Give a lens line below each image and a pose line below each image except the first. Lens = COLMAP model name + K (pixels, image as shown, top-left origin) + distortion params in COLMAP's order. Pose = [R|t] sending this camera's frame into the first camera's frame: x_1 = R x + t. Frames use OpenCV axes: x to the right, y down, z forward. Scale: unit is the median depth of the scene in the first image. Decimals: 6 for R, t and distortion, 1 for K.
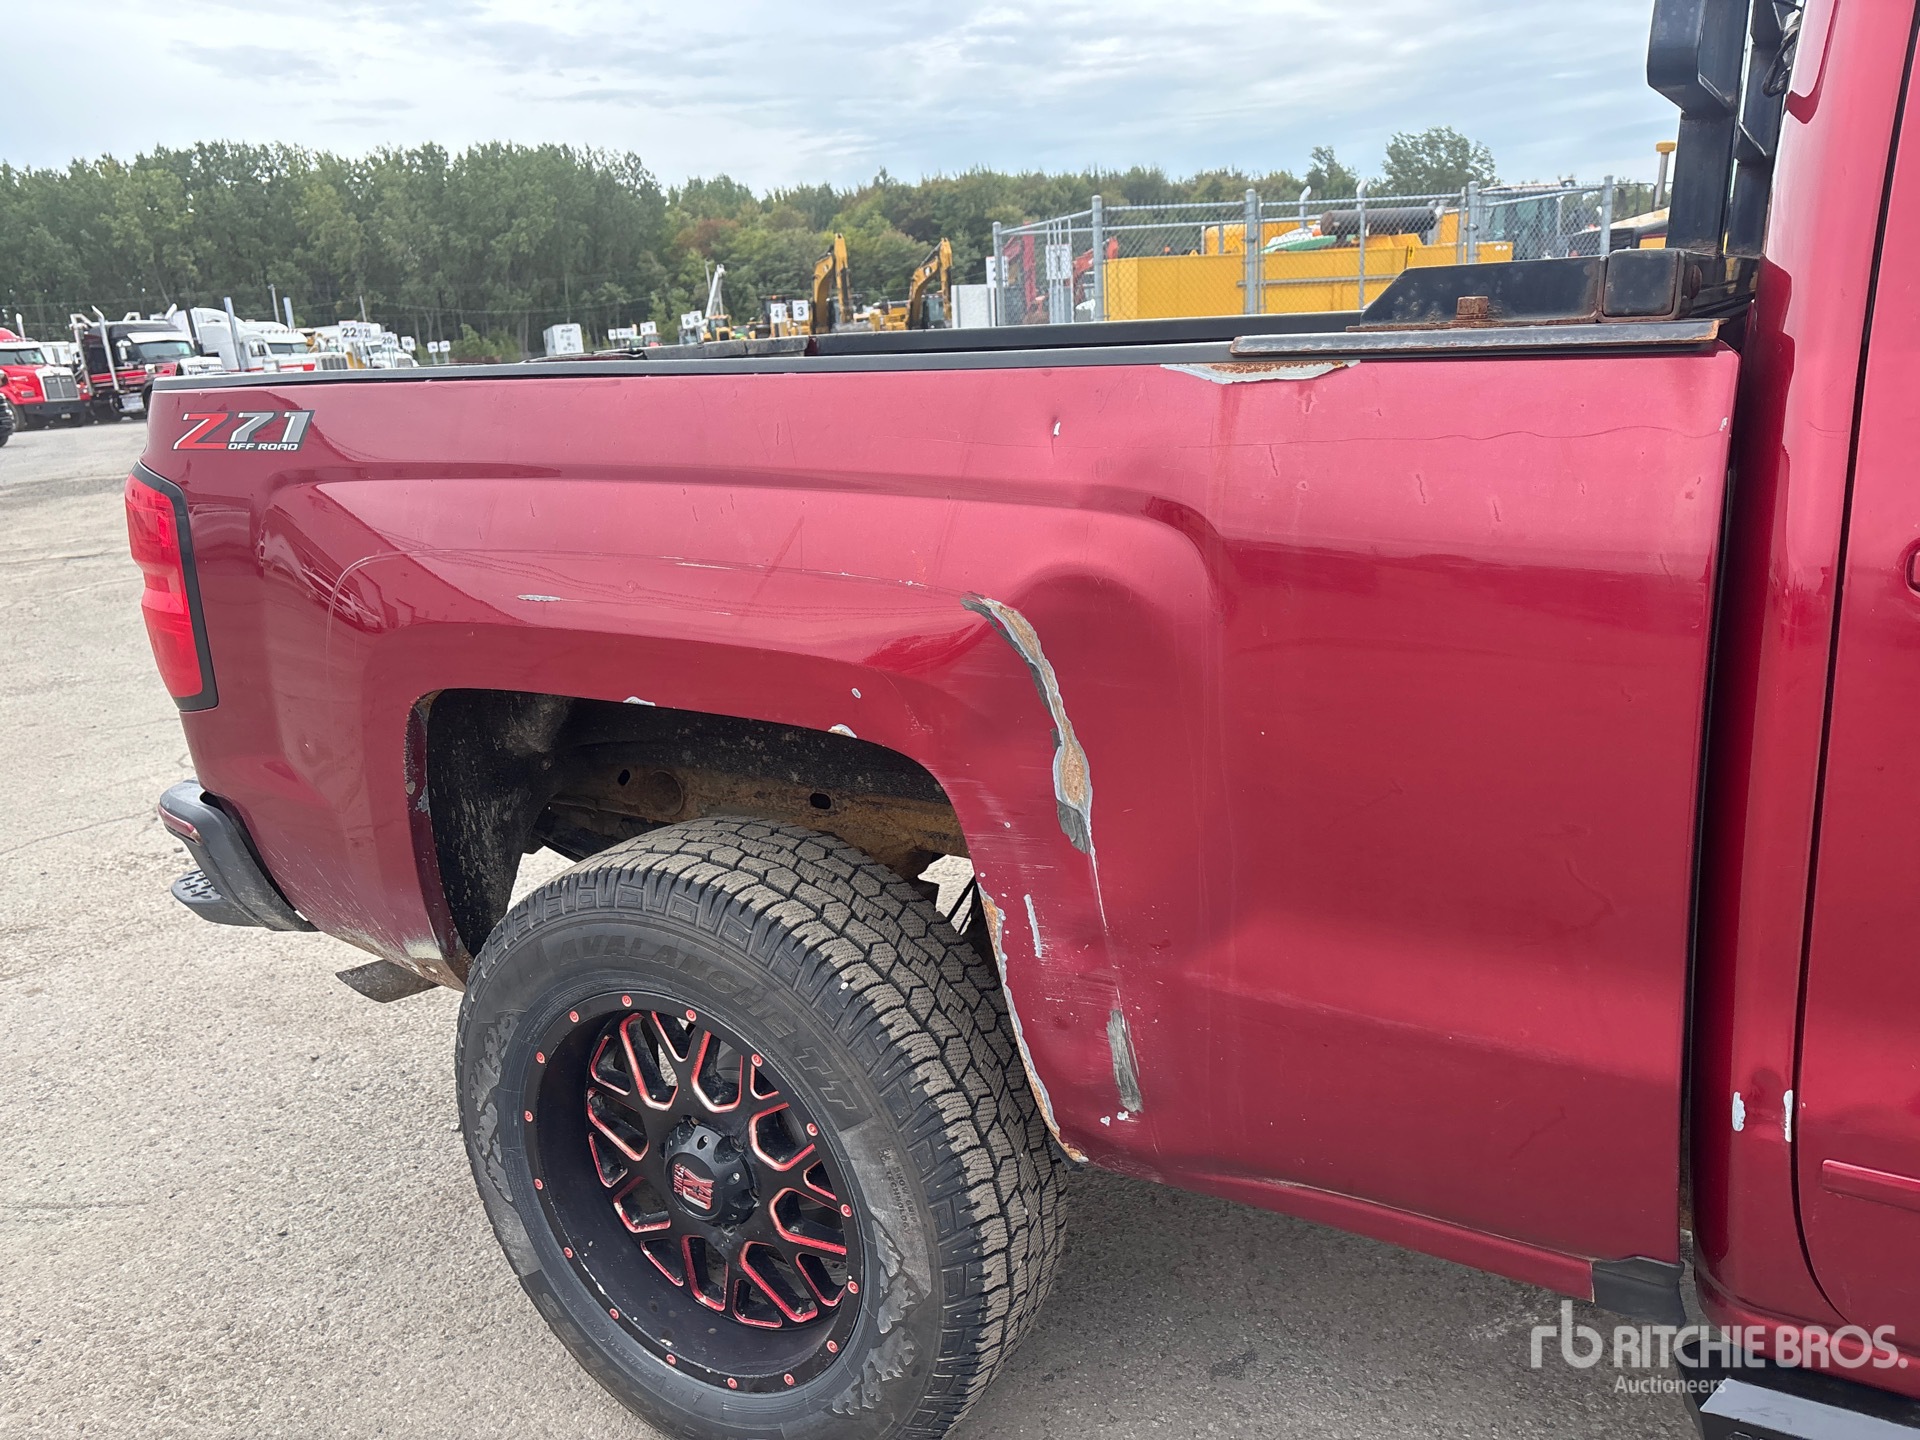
lens RADIAL K [[1456.5, 0, 937.8], [0, 1456.5, 749.6], [0, 0, 1]] dist [0.057854, -0.079125]
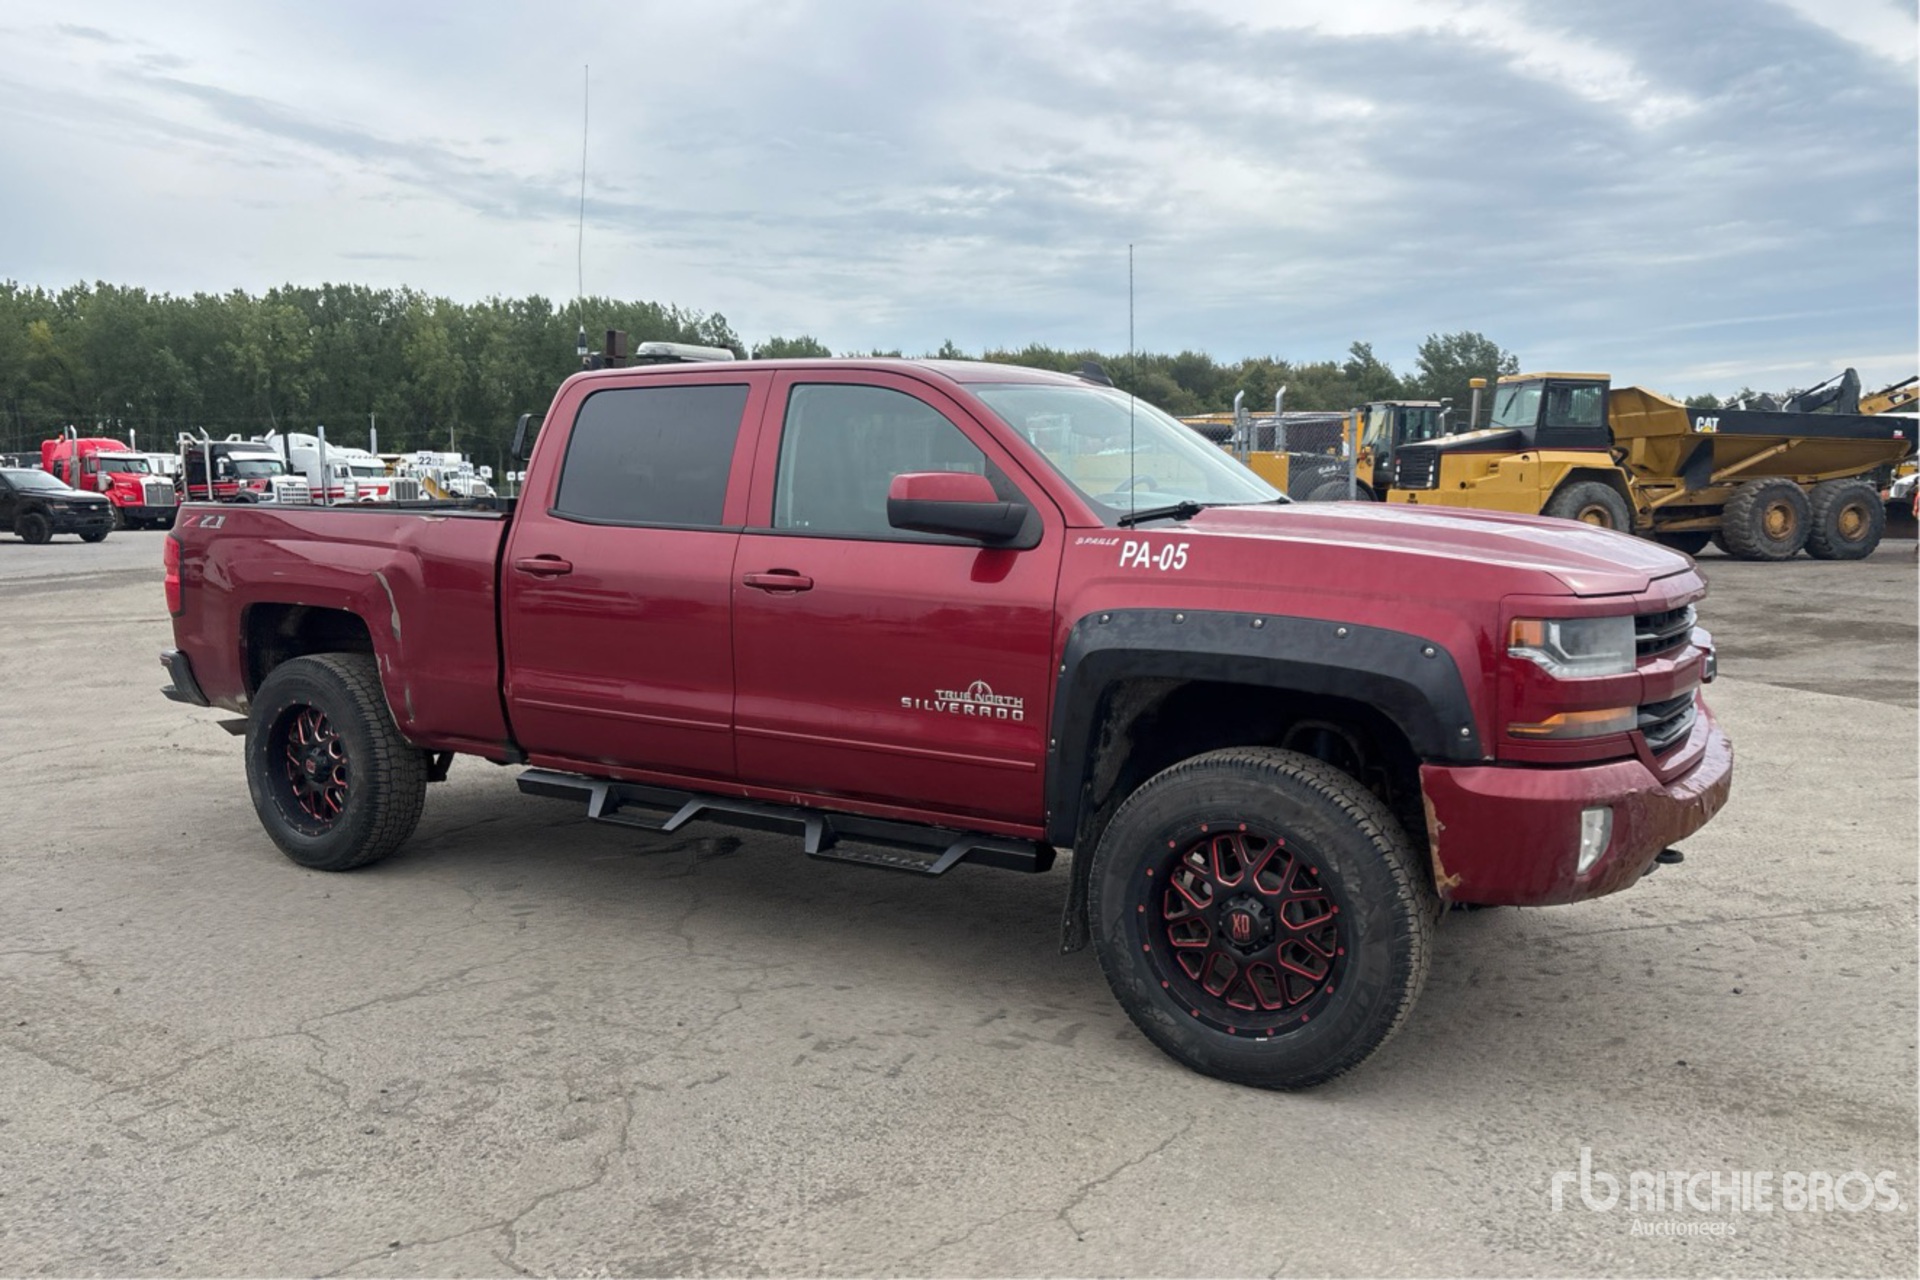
lens RADIAL K [[1465.3, 0, 972.0], [0, 1465.3, 626.0], [0, 0, 1]] dist [0.057468, -0.065052]
pose [[0.998064, 0.058240, -0.021841, 0.038525], [-0.061248, 0.981414, -0.181867, 0.014780], [0.010843, 0.182853, 0.983081, -0.063498]]
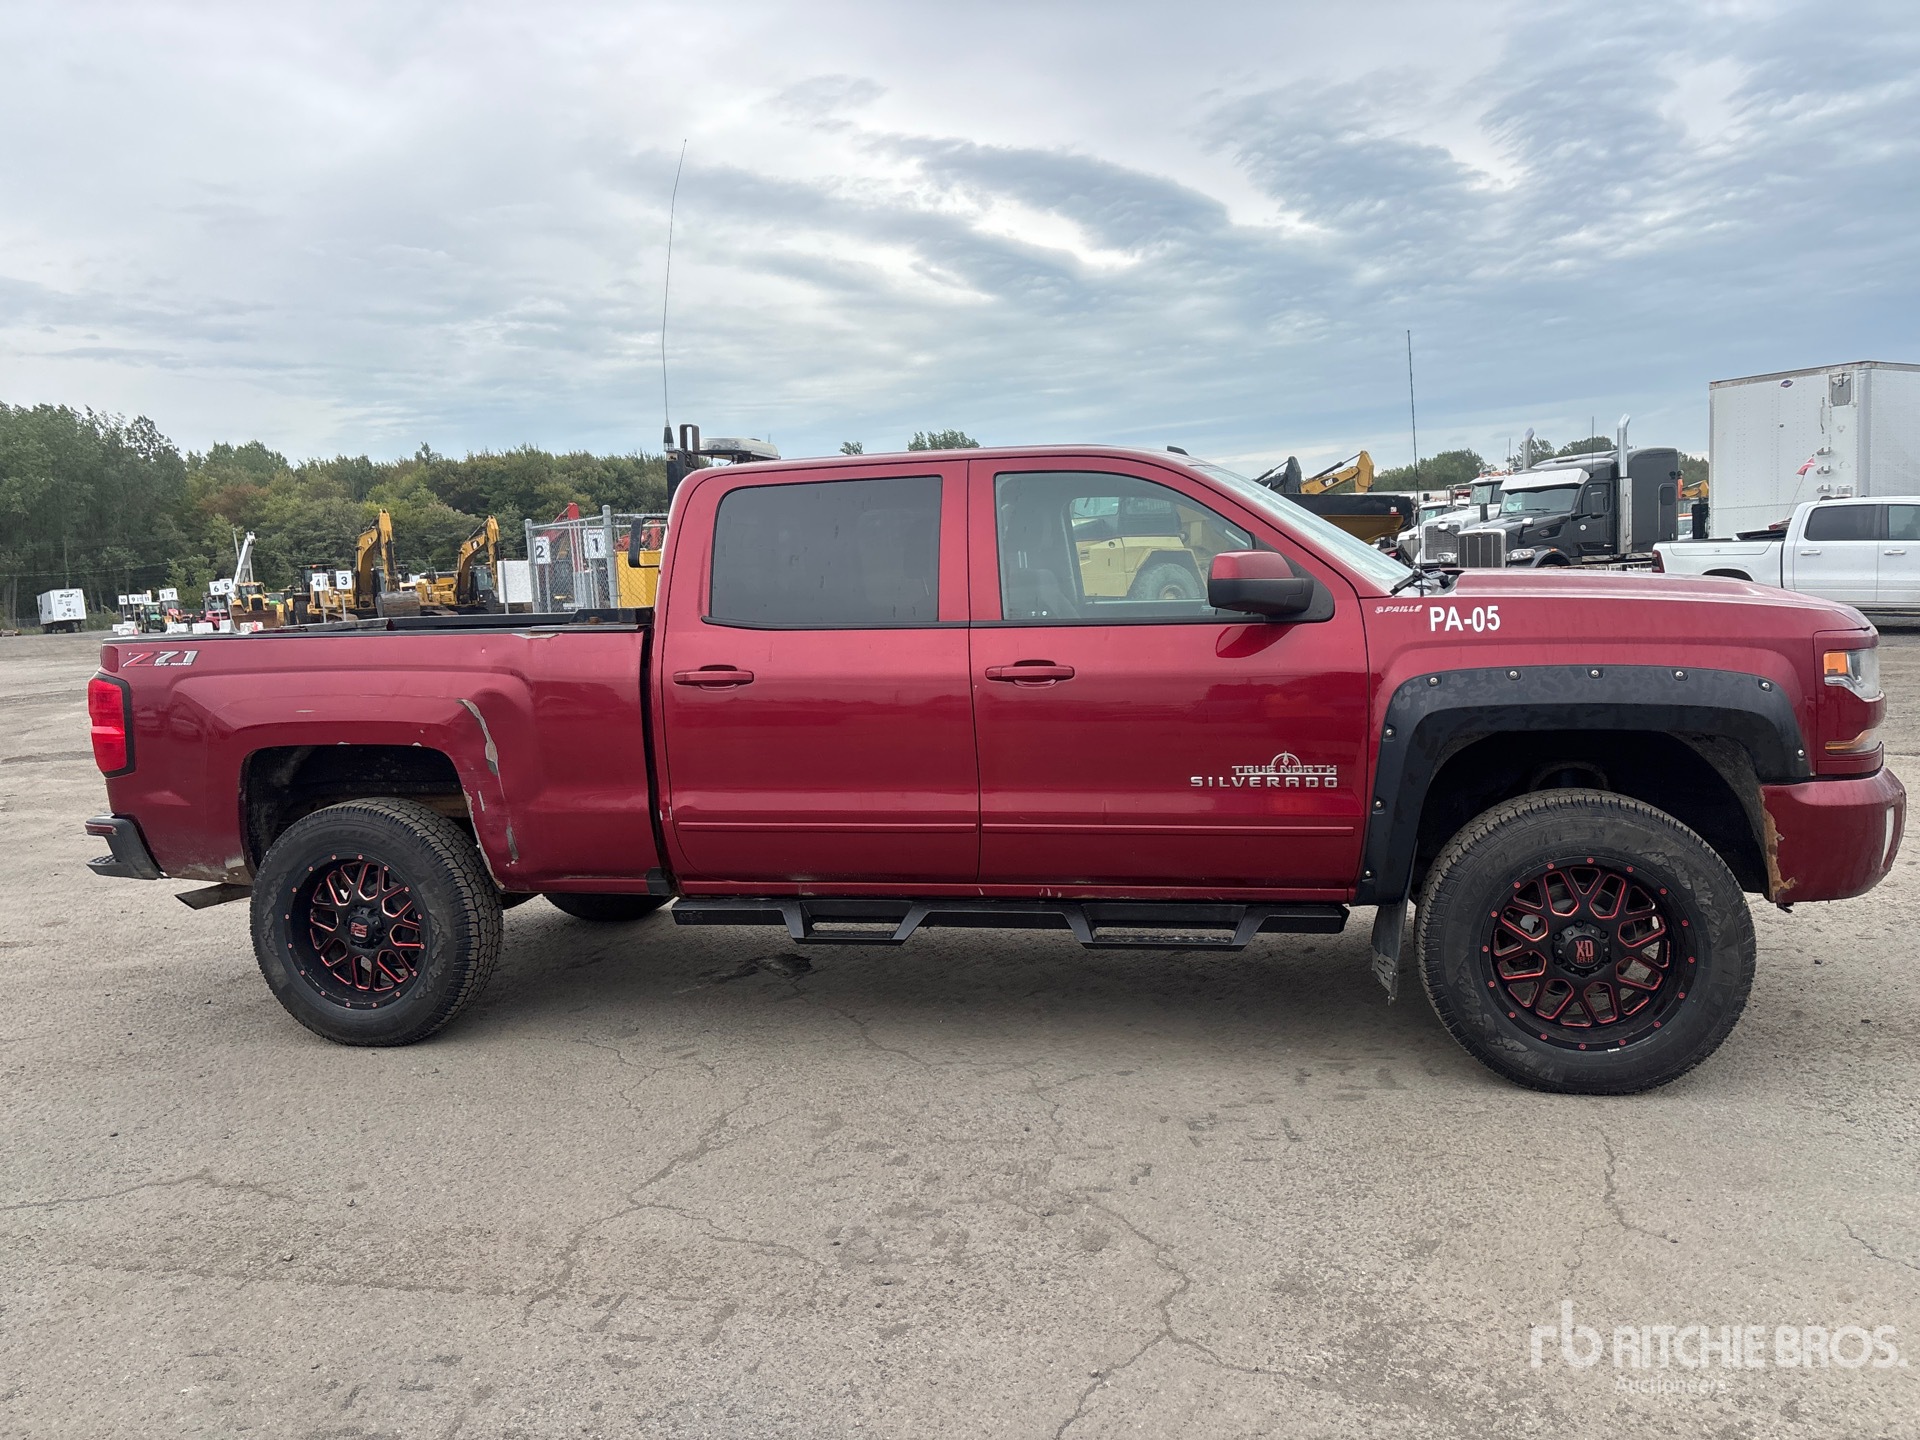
lens RADIAL K [[1456.5, 0, 937.8], [0, 1456.5, 749.6], [0, 0, 1]] dist [0.057854, -0.079125]
pose [[0.956623, -0.024609, 0.290288, 0.002298], [0.075141, 0.983554, -0.164241, 0.014948], [-0.281473, 0.178929, 0.942739, -0.057408]]
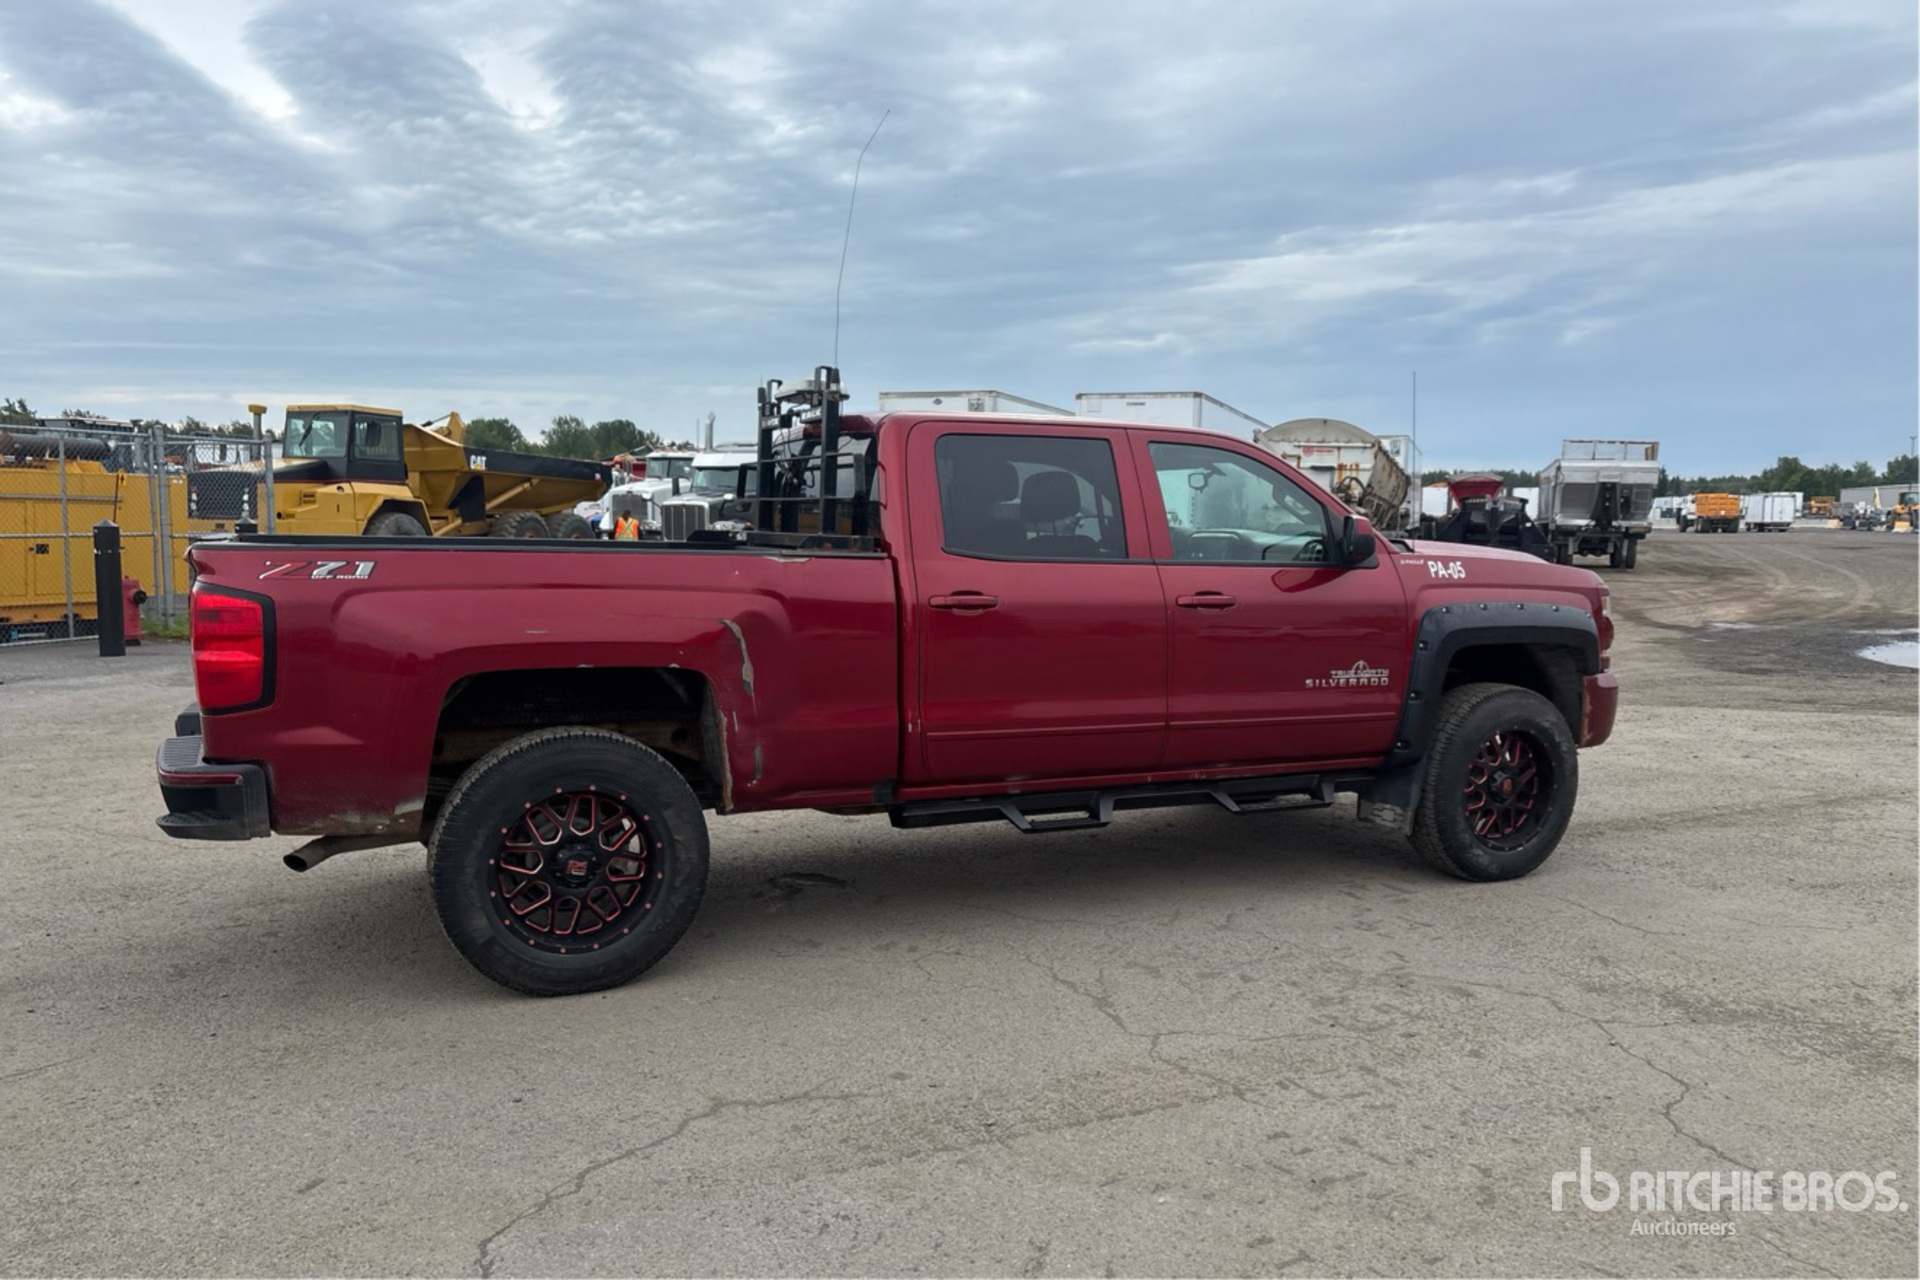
lens RADIAL K [[1463.1, 0, 974.9], [0, 1463.1, 689.3], [0, 0, 1]] dist [0.052181, -0.078727]
pose [[0.565531, -0.034397, 0.824009, -0.055890], [0.189897, 0.977715, -0.089517, 0.010723], [-0.802567, 0.207101, 0.559460, -0.030782]]
